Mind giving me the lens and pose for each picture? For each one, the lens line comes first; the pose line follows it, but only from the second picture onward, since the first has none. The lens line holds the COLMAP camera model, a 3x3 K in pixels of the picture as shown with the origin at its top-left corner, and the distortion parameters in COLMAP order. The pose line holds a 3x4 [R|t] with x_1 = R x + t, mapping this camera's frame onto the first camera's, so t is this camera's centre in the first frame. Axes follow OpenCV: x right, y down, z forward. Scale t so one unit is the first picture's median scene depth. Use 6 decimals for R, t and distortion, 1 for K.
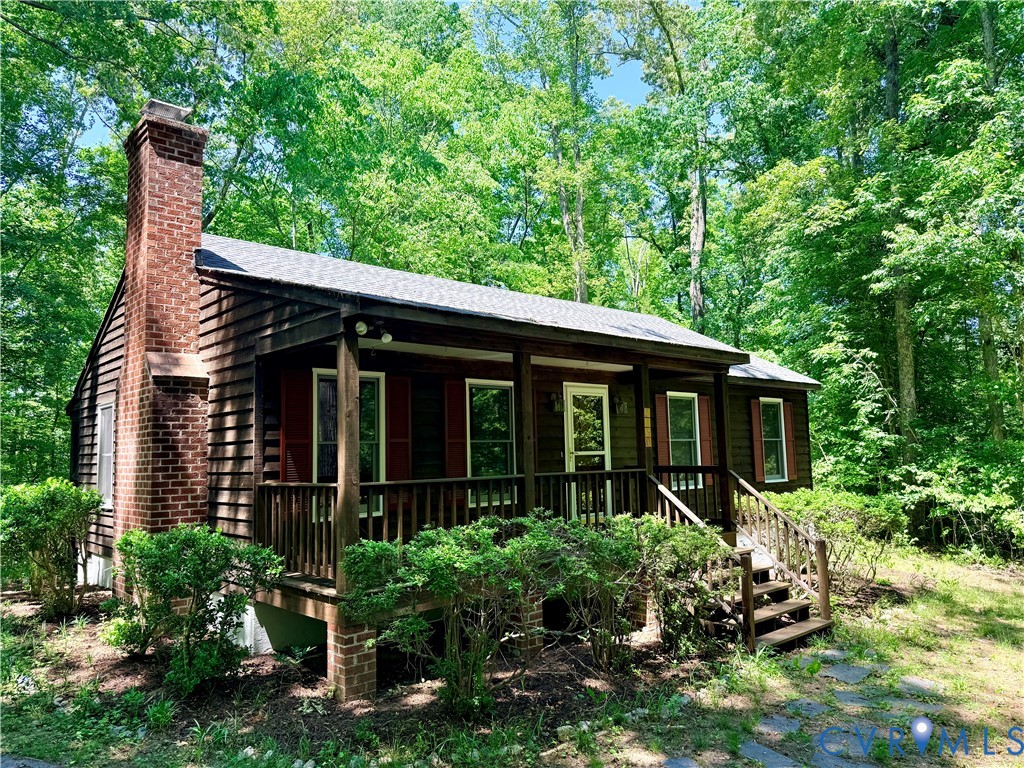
lens RADIAL K [[707.8, 0, 512.0], [0, 707.8, 384.0], [0, 0, 1]] dist [0.061556, -0.000040]
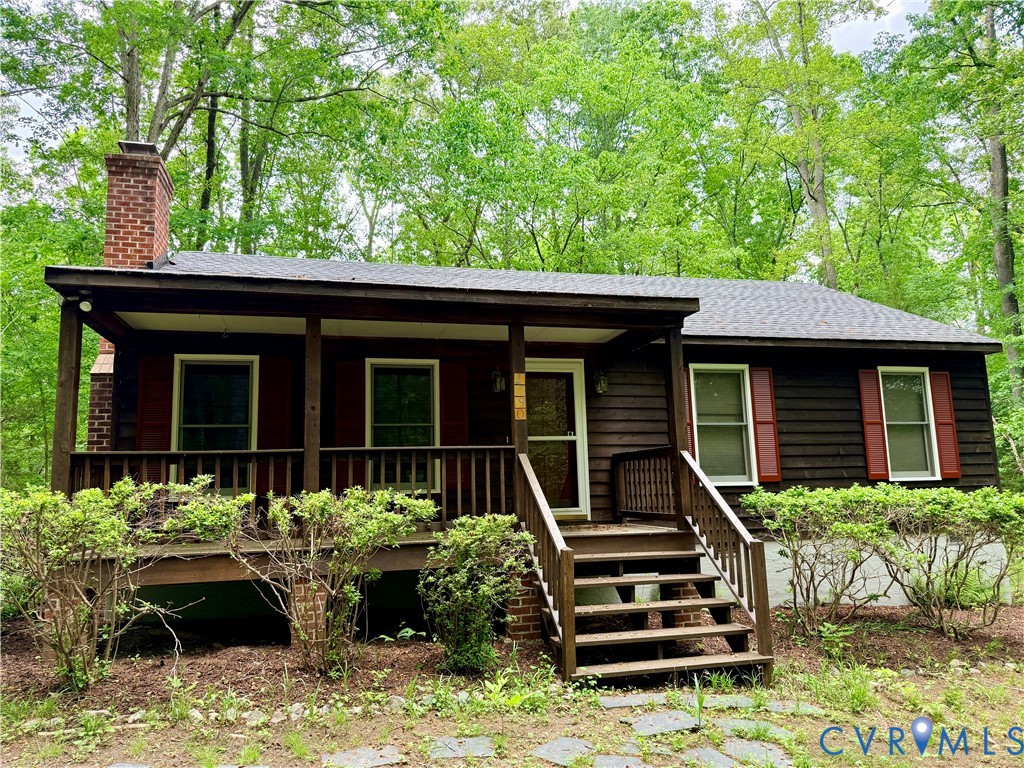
lens RADIAL K [[707.8, 0, 512.0], [0, 707.8, 384.0], [0, 0, 1]] dist [0.061556, -0.000040]
pose [[0.887340, -0.067922, -0.456086, 0.544157], [0.051739, 0.997512, -0.047891, 0.082840], [0.458204, 0.018898, 0.888646, 0.247310]]
